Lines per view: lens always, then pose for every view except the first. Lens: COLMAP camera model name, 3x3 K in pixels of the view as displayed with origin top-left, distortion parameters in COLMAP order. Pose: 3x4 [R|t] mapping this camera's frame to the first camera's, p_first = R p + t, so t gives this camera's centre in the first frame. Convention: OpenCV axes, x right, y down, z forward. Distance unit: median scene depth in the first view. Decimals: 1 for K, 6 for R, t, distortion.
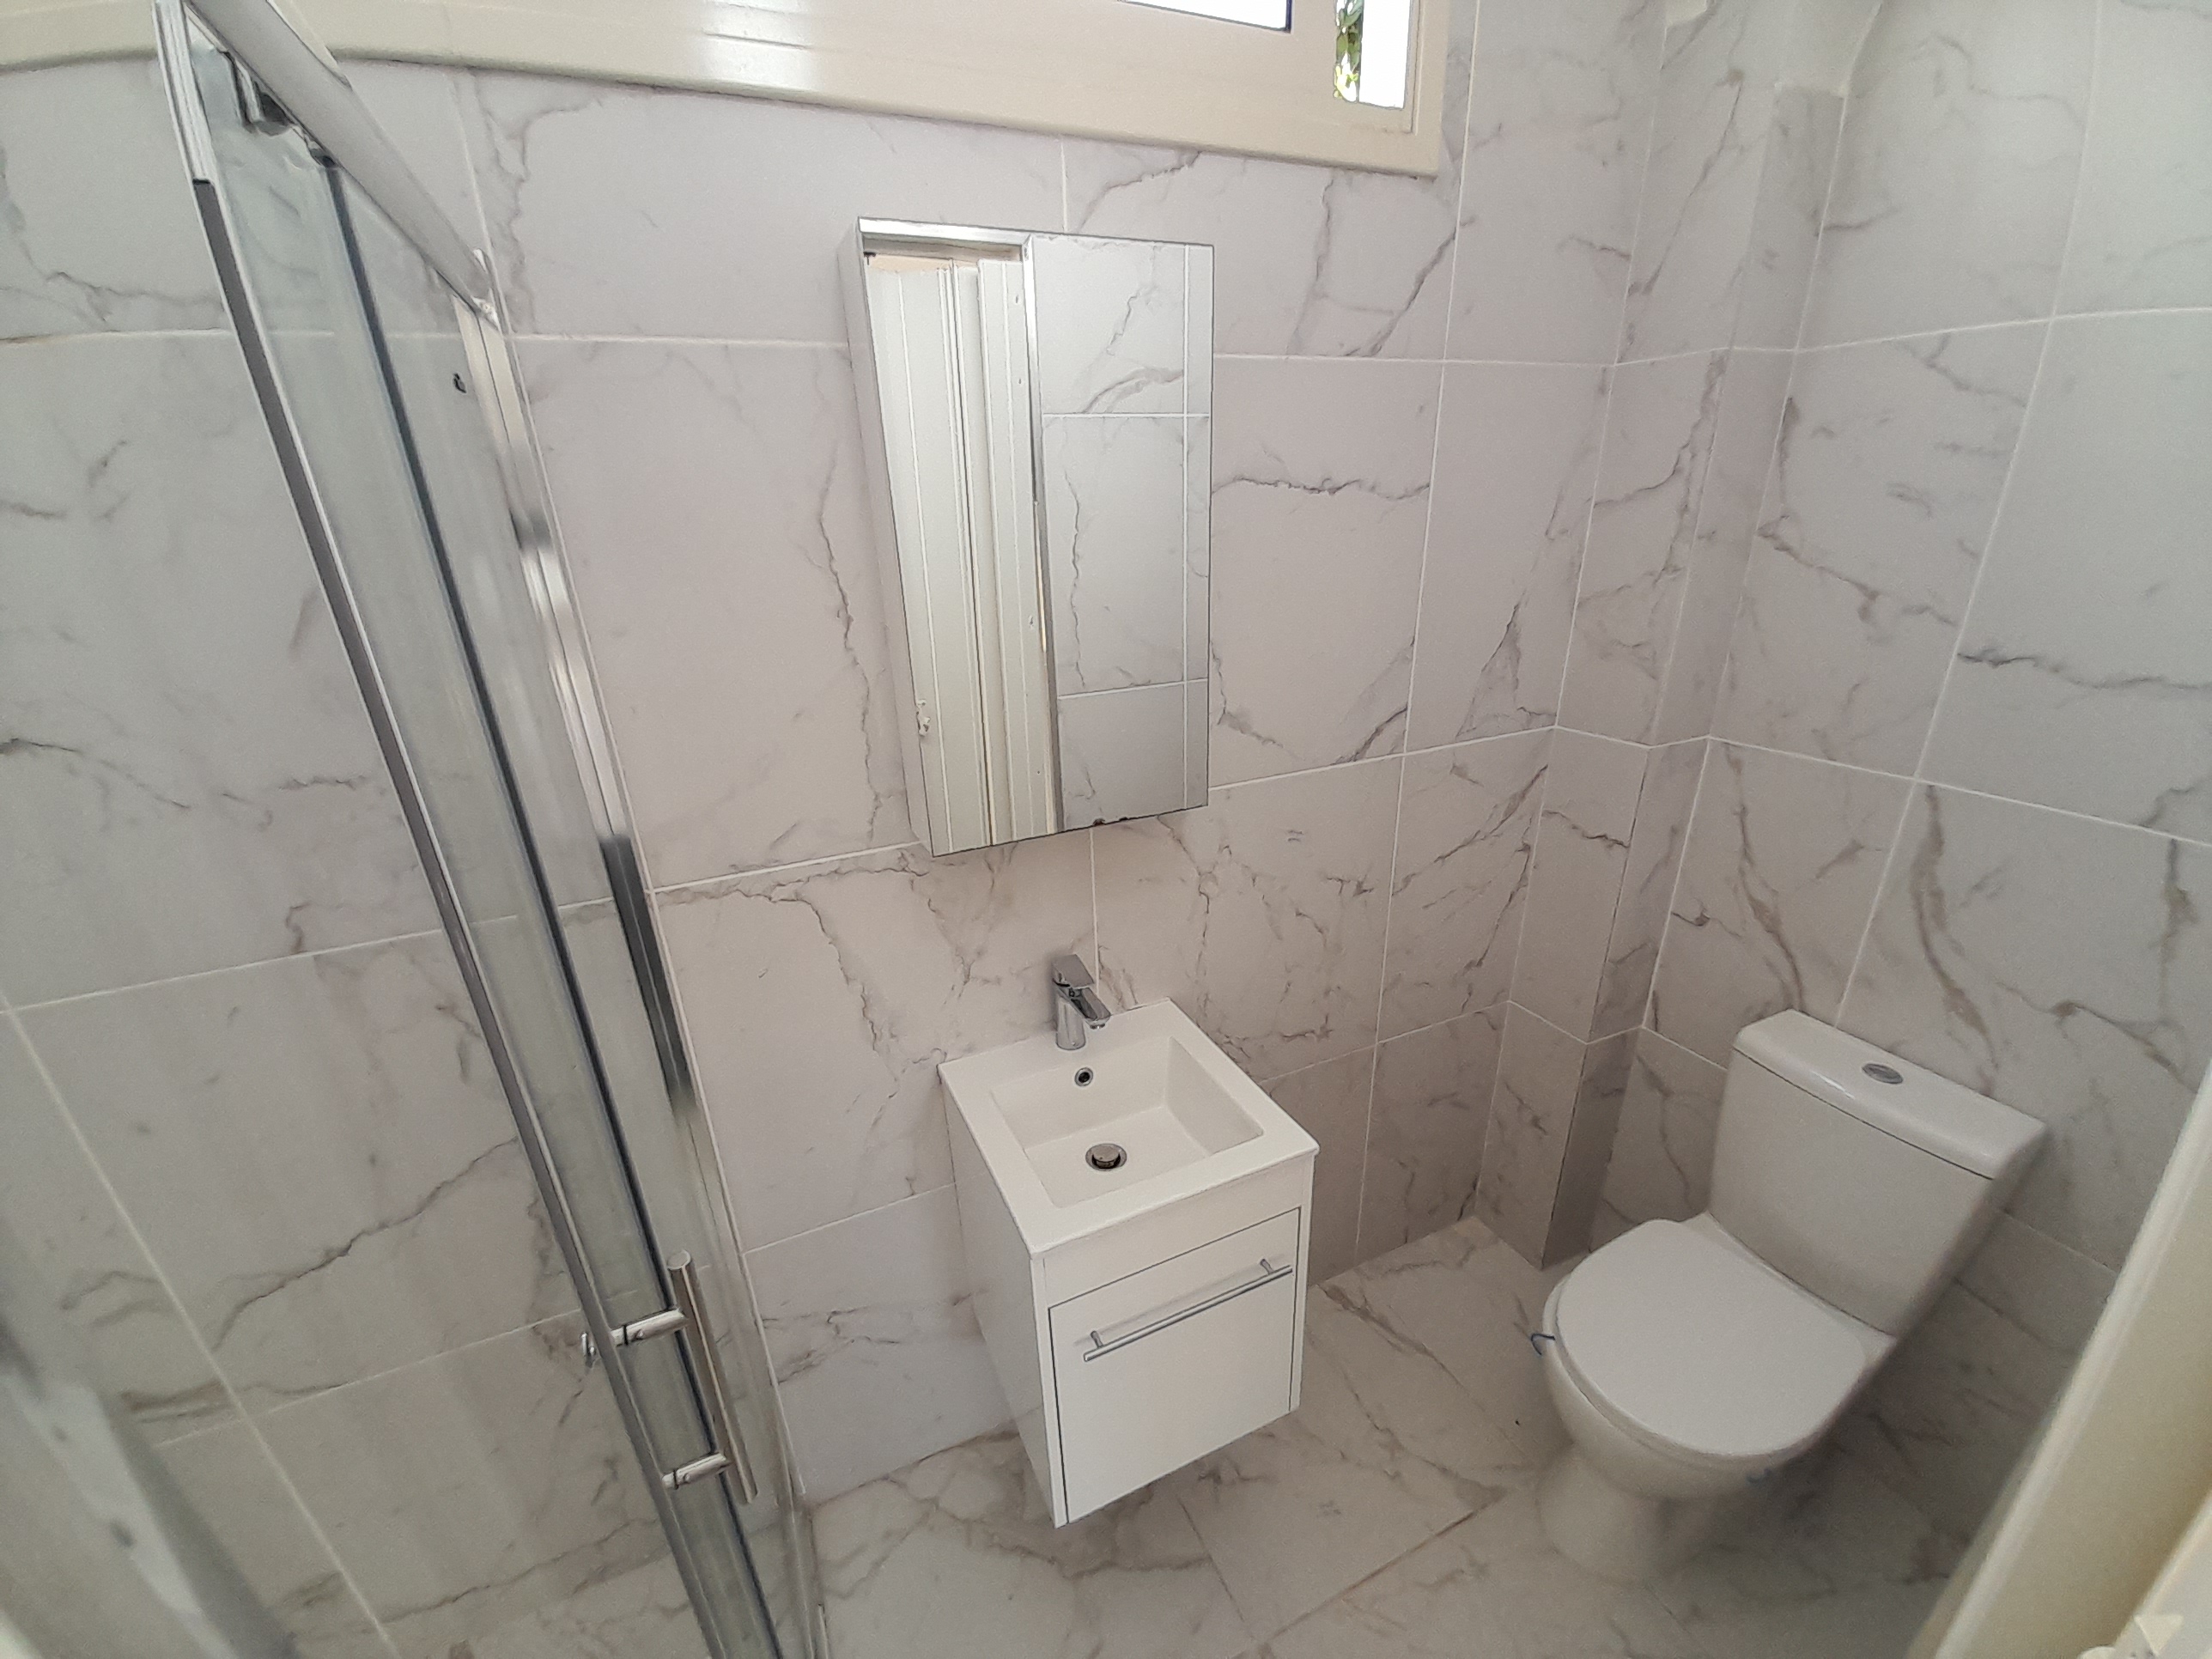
lens RADIAL K [[877.9, 0, 1098.0], [0, 877.9, 858.4], [0, 0, 1]] dist [0.001090, -0.015120]
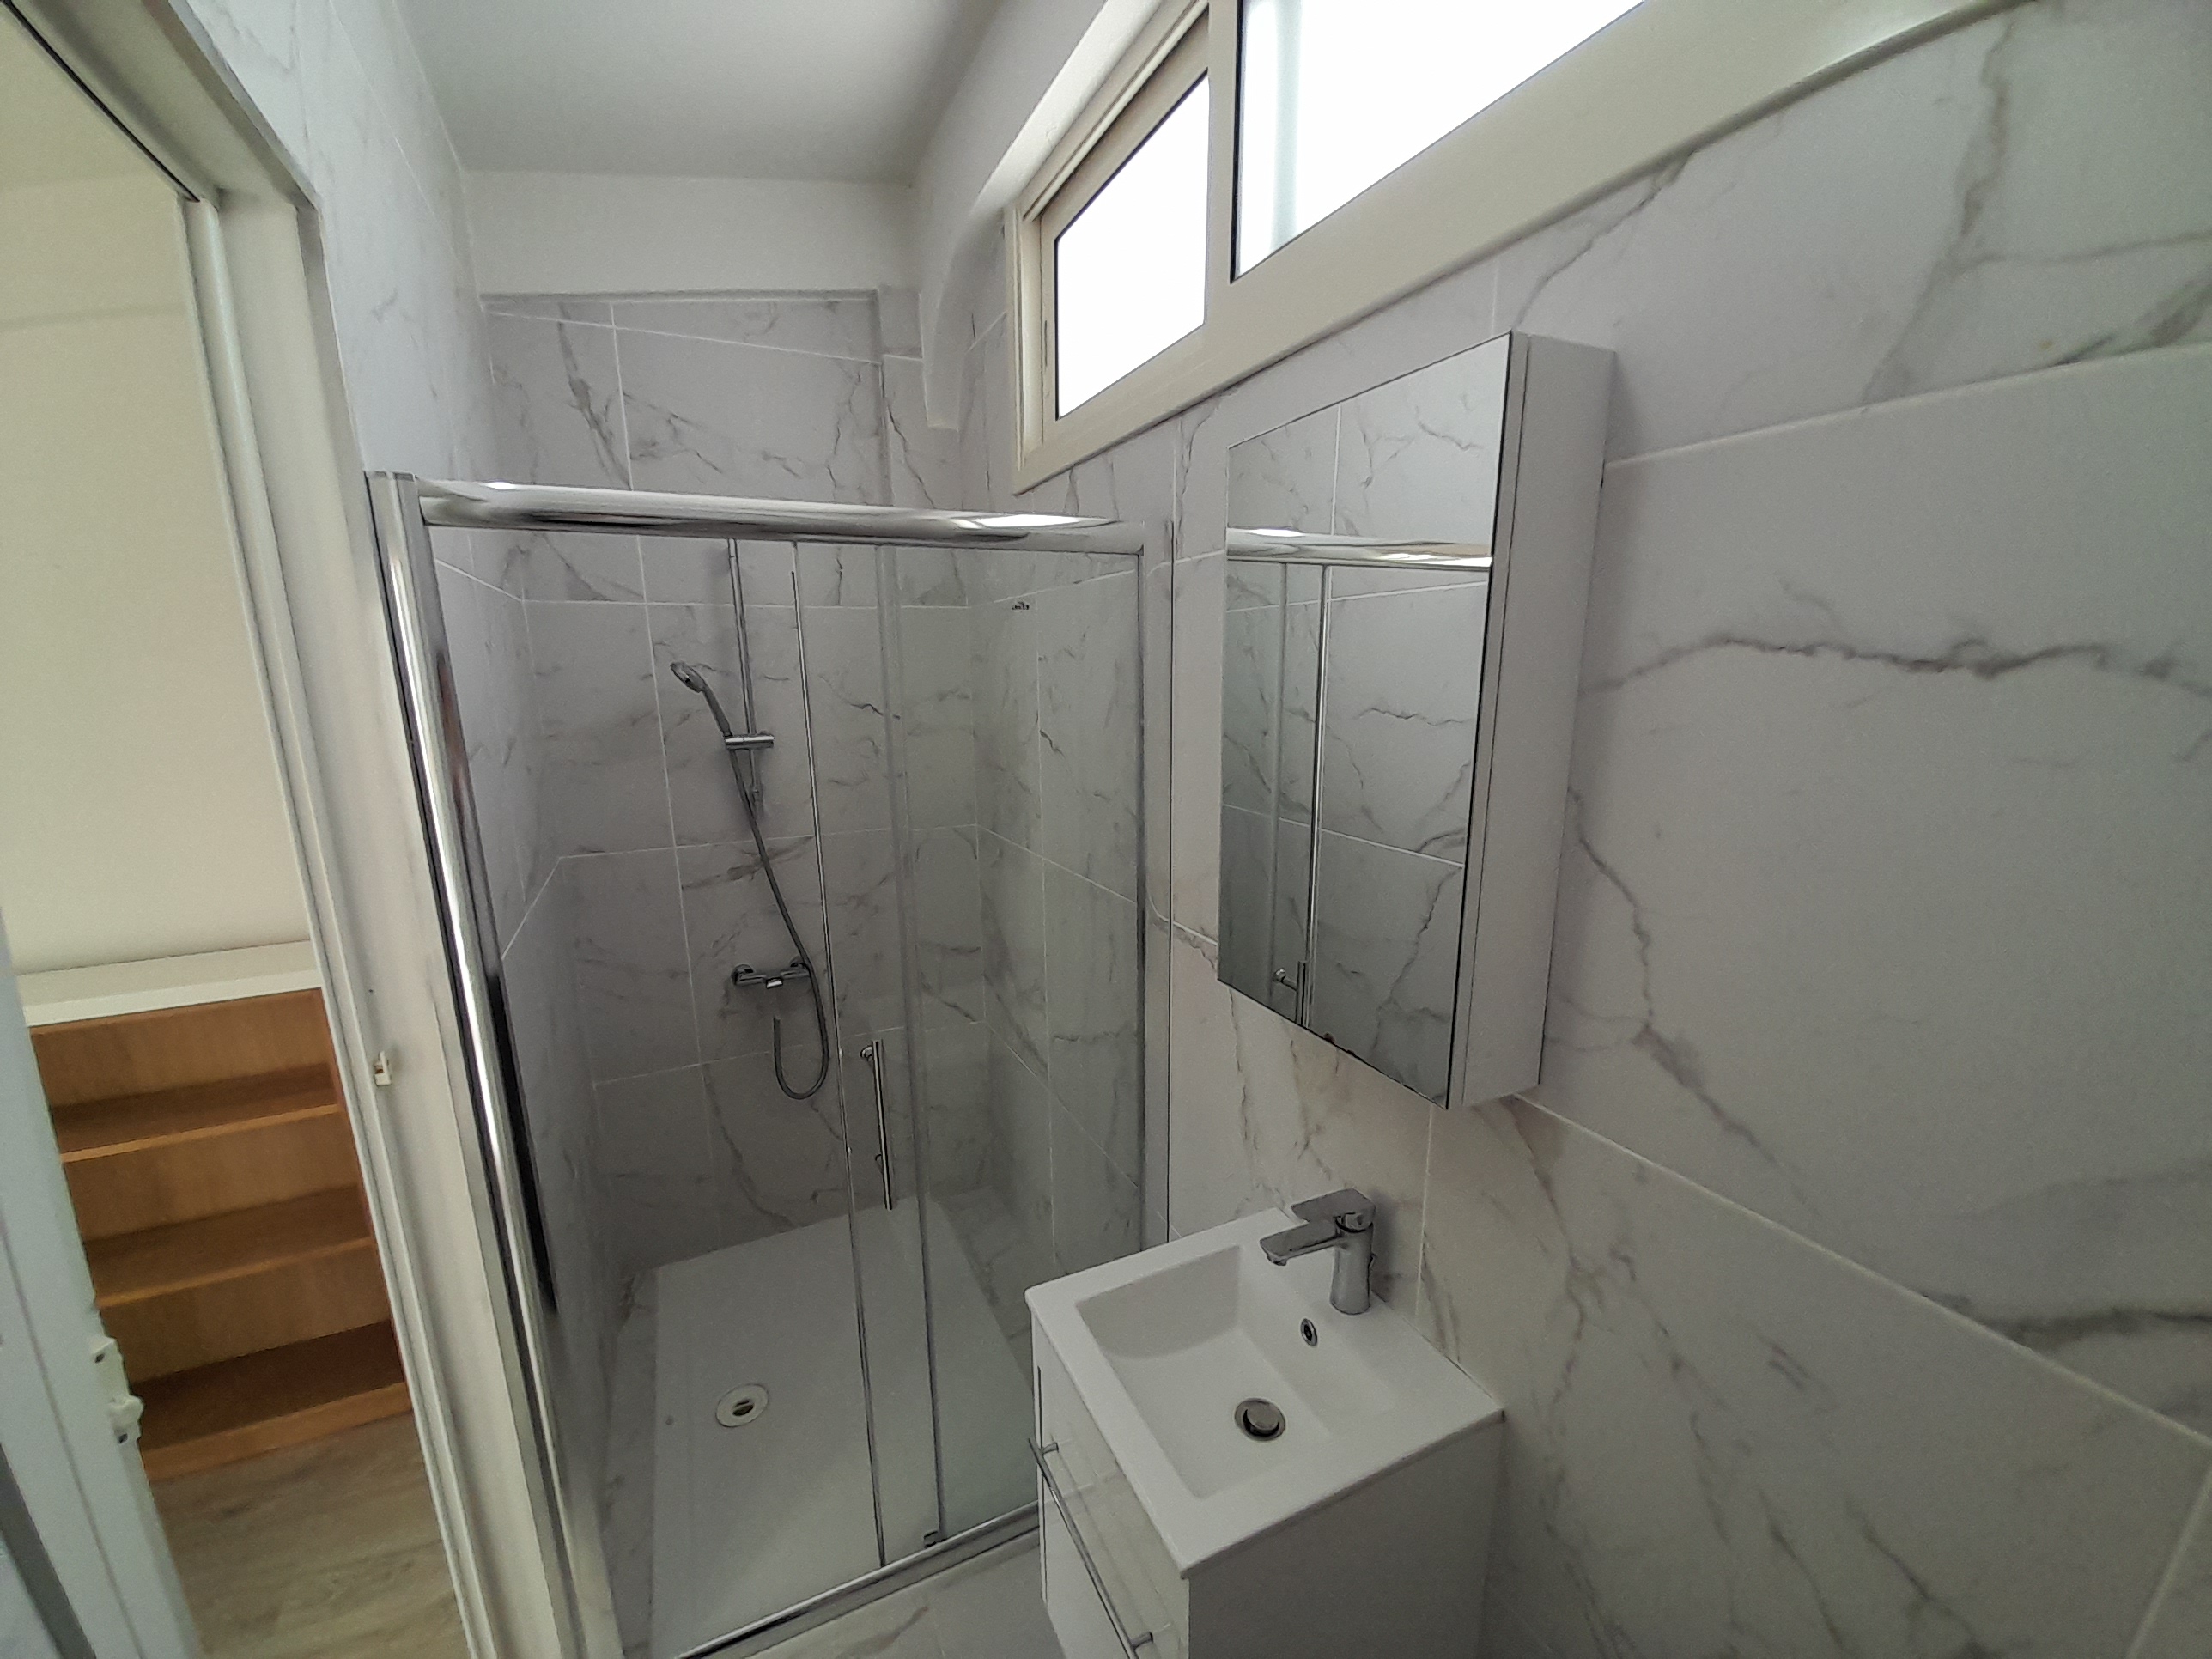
lens RADIAL K [[877.9, 0, 1098.0], [0, 877.9, 858.4], [0, 0, 1]] dist [0.001090, -0.015120]
pose [[-0.000418, 0.241665, -0.970360, 0.755322], [-0.372562, 0.900463, 0.224418, -0.294569], [0.928007, 0.361613, 0.089659, 0.651962]]
